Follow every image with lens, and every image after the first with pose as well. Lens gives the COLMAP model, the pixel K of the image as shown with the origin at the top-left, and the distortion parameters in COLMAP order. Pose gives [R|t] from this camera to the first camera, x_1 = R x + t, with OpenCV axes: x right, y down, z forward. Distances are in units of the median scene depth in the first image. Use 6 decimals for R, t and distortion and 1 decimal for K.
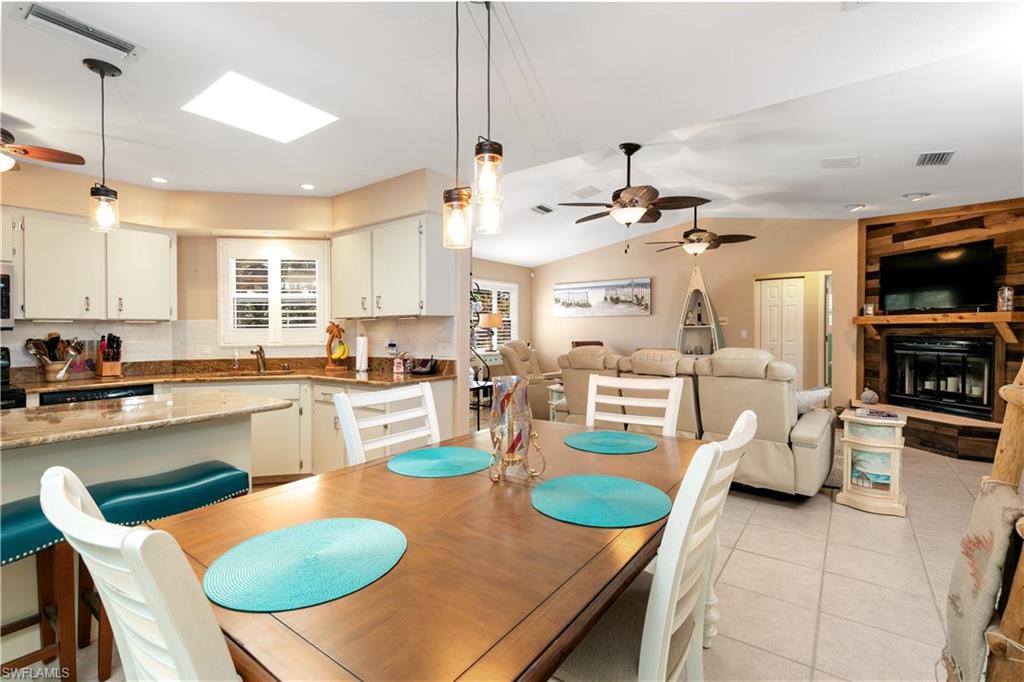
lens RADIAL K [[472.7, 0, 496.9], [0, 472.7, 328.5], [0, 0, 1]] dist [0.005235, 0.000003]
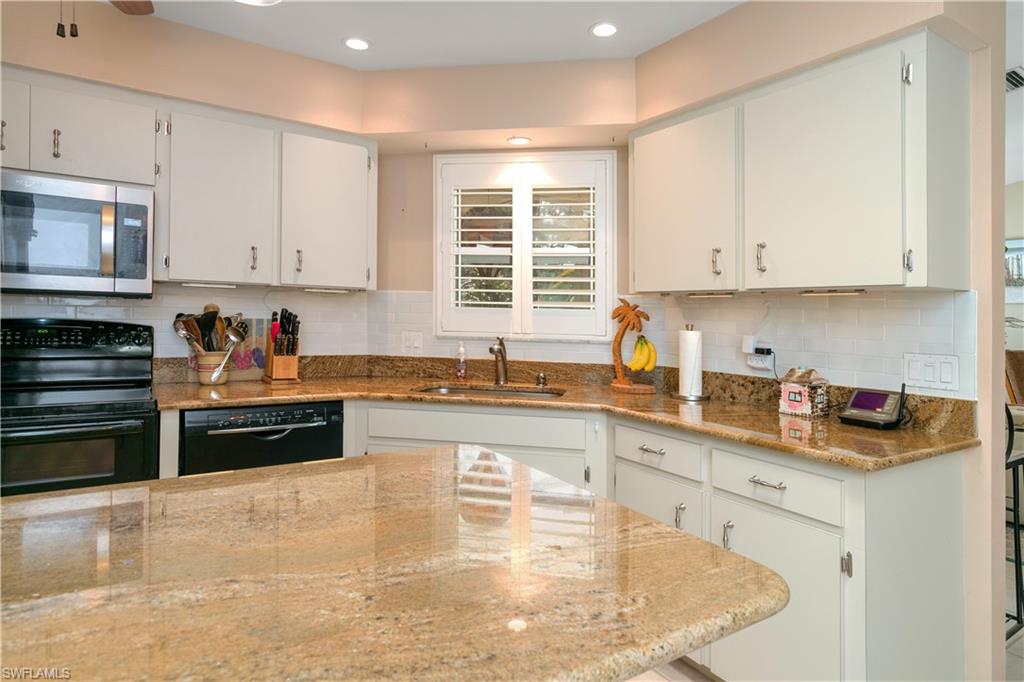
lens RADIAL K [[594.0, 0, 495.9], [0, 594.0, 324.3], [0, 0, 1]] dist [0.003491, 0.000405]
pose [[0.936107, 0.039967, -0.349437, -0.249023], [-0.033072, 0.999123, 0.025678, 0.001521], [0.350157, -0.012480, 0.936608, 0.321851]]
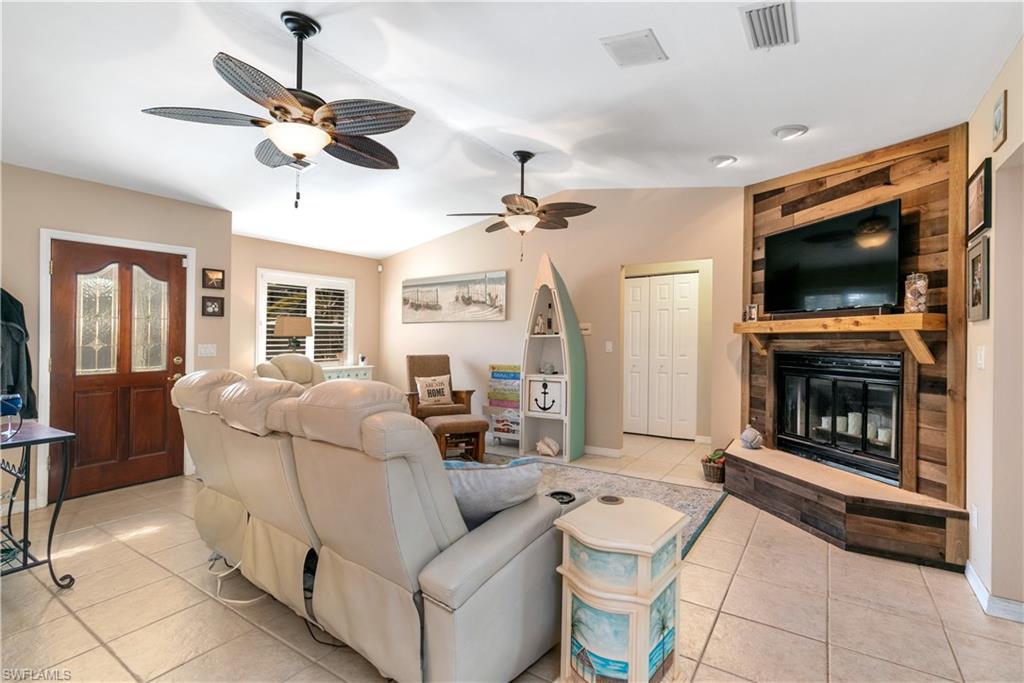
lens RADIAL K [[482.7, 0, 518.3], [0, 482.7, 334.7], [0, 0, 1]] dist [0.005075, 0.000215]
pose [[0.998225, 0.003852, 0.059424, 0.505588], [-0.003554, 0.999981, -0.005106, -0.002911], [-0.059443, 0.004886, 0.998220, 0.392569]]
